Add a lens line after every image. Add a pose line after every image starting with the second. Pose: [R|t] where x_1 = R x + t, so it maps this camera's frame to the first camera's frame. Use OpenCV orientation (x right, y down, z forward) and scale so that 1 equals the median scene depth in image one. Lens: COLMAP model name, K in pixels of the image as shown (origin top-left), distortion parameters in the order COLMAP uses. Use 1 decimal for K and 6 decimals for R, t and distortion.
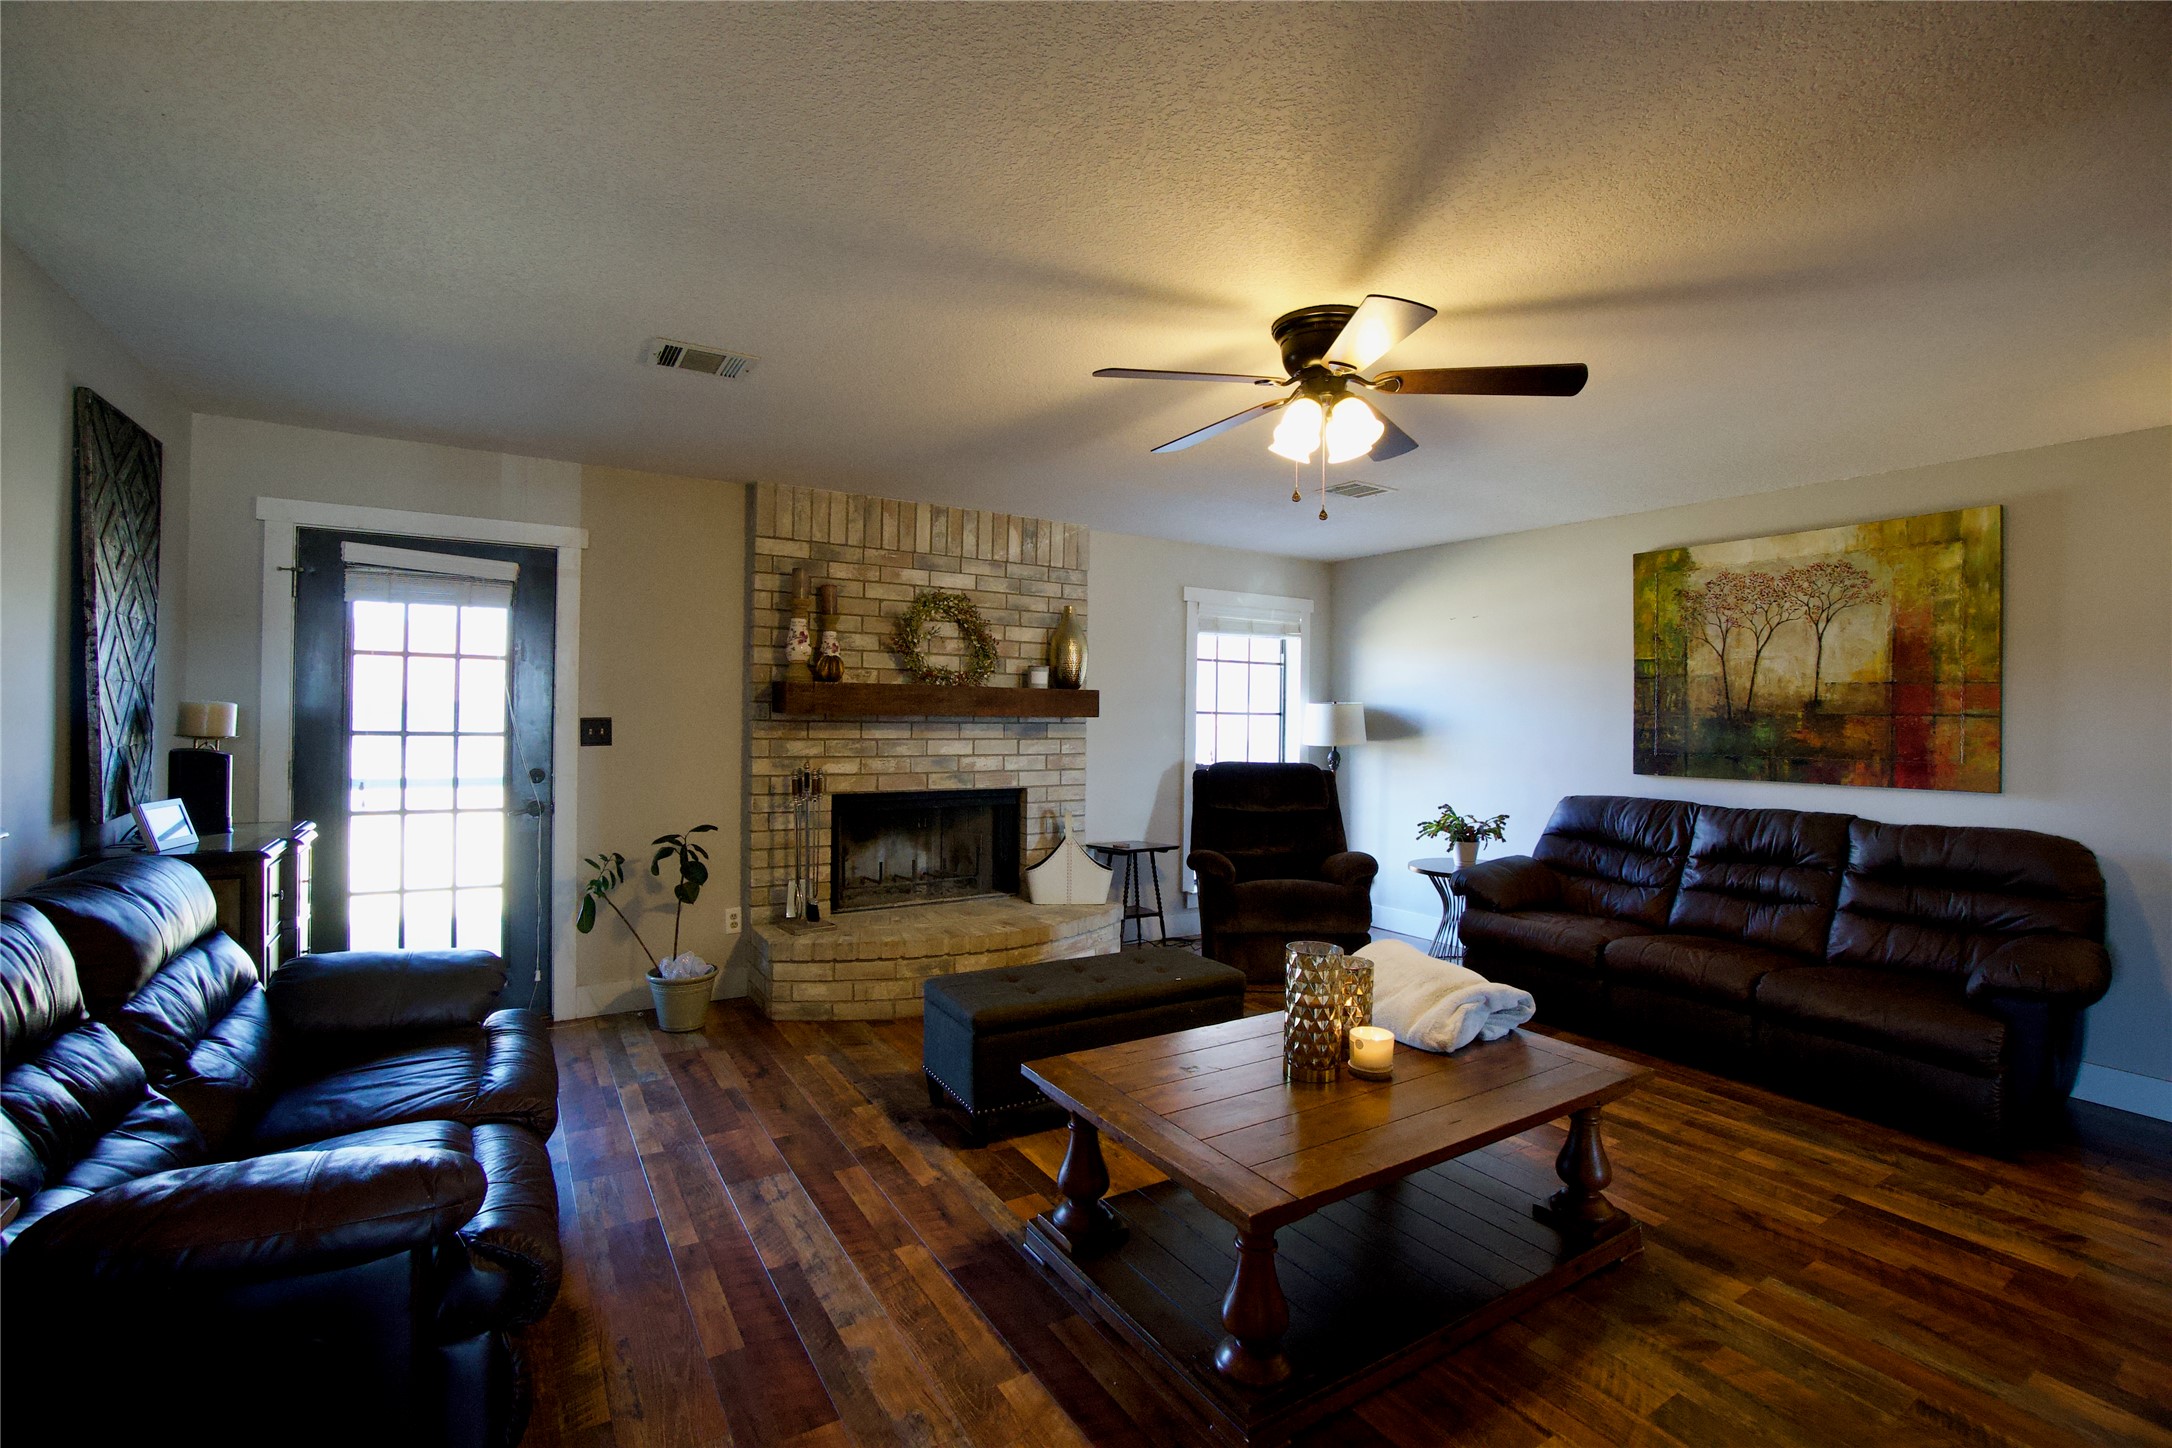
lens RADIAL K [[945.4, 0, 1078.7], [0, 945.4, 719.1], [0, 0, 1]] dist [-0.062288, 0.020237]
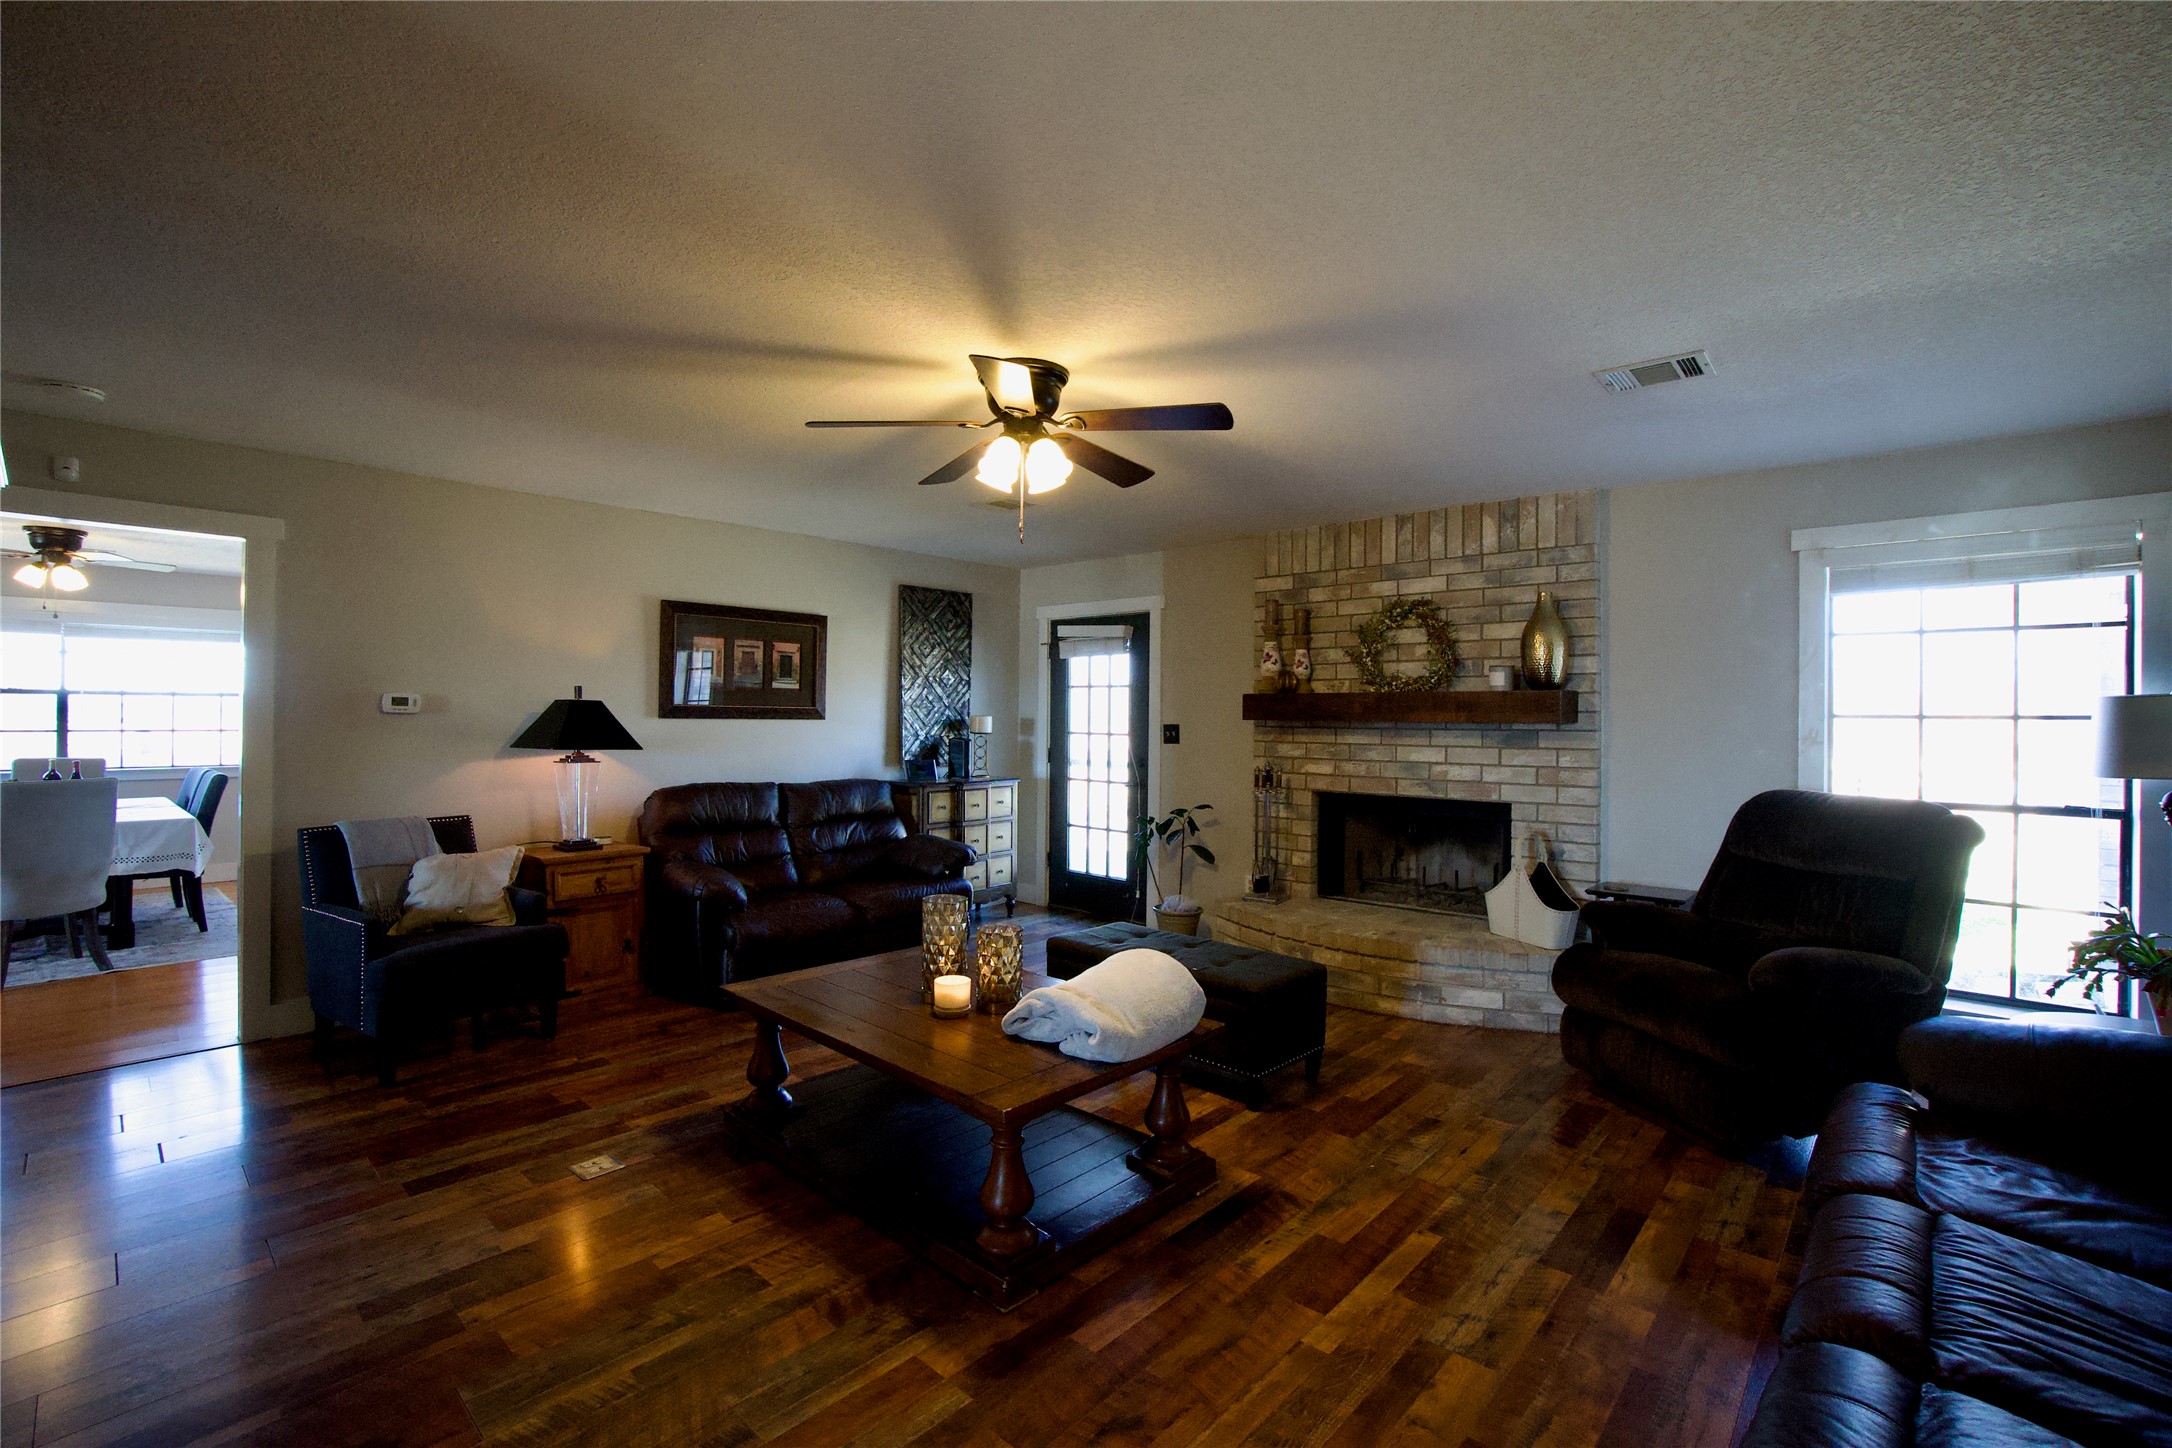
lens RADIAL K [[945.4, 0, 1078.7], [0, 945.4, 719.1], [0, 0, 1]] dist [-0.062288, 0.020237]
pose [[0.274398, -0.008630, -0.961577, 0.746076], [-0.005460, 0.999930, -0.010532, 0.005848], [0.961601, 0.008141, 0.274332, 0.404727]]
